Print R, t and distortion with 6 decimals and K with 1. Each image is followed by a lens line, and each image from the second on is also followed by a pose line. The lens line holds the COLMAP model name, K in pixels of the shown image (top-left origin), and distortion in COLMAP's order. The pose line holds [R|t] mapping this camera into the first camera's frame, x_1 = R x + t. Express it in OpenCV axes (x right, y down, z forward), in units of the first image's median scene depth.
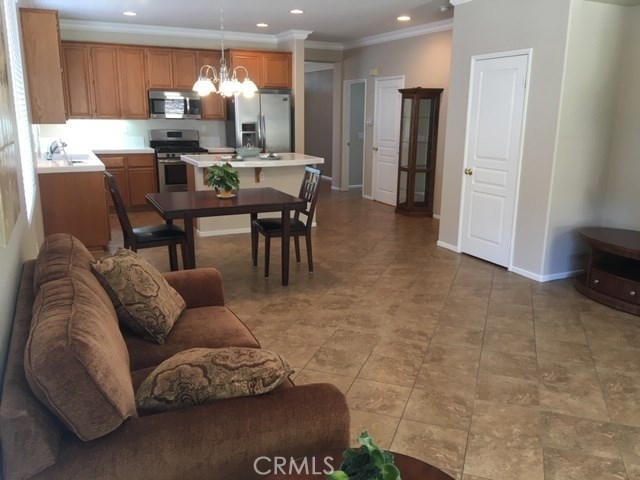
lens RADIAL K [[536.2, 0, 320.0], [0, 536.2, 240.0], [0, 0, 1]] dist [0.079502, -0.114071]
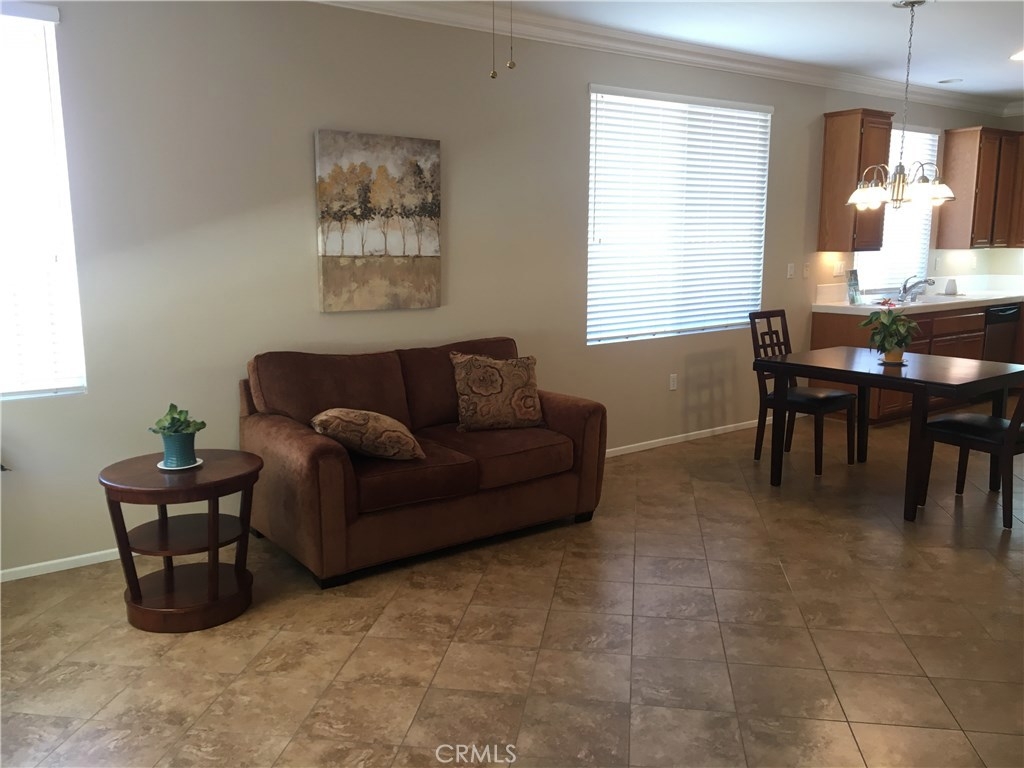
lens RADIAL K [[858.0, 0, 512.0], [0, 858.0, 384.0], [0, 0, 1]] dist [0.079502, -0.114071]
pose [[0.191807, 0.155028, -0.969111, 0.772469], [-0.224151, 0.968266, 0.110529, -0.070032], [0.955493, 0.196027, 0.220470, 0.354684]]
